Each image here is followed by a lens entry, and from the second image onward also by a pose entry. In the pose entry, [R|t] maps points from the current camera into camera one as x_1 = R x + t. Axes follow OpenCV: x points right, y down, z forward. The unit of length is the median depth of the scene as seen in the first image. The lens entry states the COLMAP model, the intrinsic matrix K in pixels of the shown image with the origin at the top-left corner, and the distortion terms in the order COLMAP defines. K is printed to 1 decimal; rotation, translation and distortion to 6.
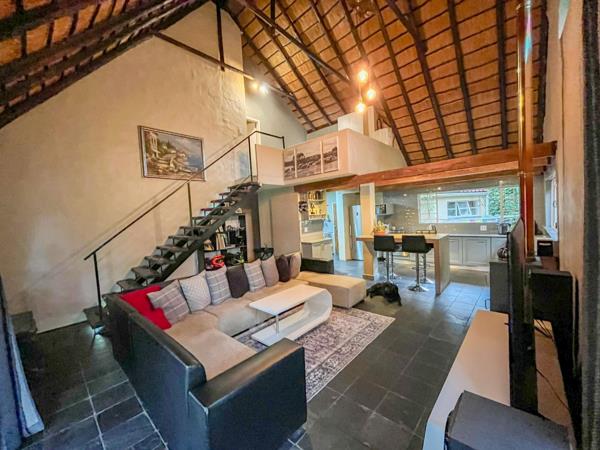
lens RADIAL K [[241.9, 0, 300.8], [0, 241.9, 227.1], [0, 0, 1]] dist [-0.000145, -0.000085]
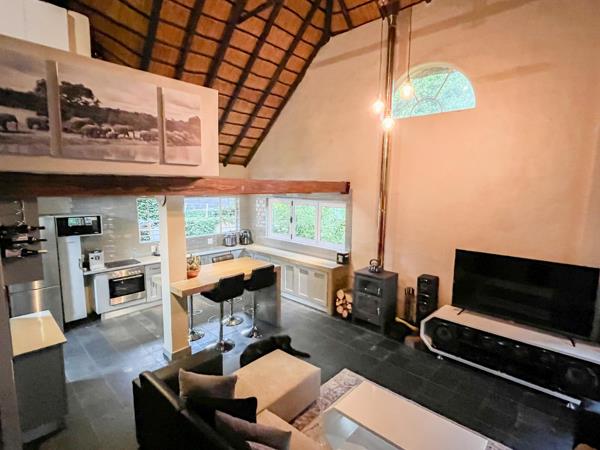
lens RADIAL K [[315.2, 0, 299.2], [0, 315.2, 225.4], [0, 0, 1]] dist [-0.002523, -0.000340]
pose [[0.016791, -0.072273, 0.997244, -0.388986], [0.040111, 0.996630, 0.071553, -0.120477], [-0.999054, 0.038799, 0.019633, 0.626538]]
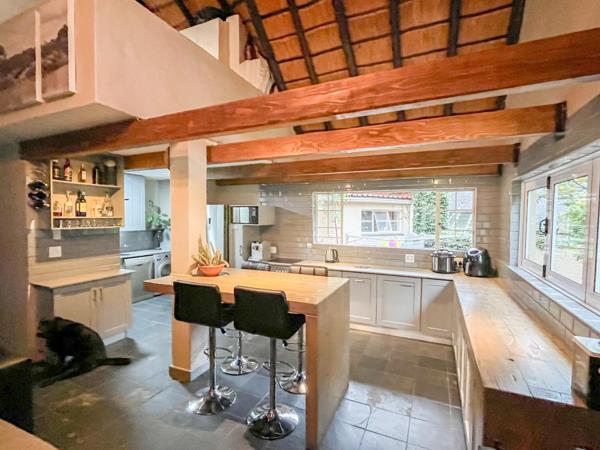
lens RADIAL K [[295.9, 0, 298.5], [0, 295.9, 228.6], [0, 0, 1]] dist [0.000873, -0.000060]
pose [[0.949746, 0.048053, 0.309310, 0.270222], [-0.042627, 0.998796, -0.024280, -0.036598], [-0.310104, 0.009875, 0.950651, 0.395011]]
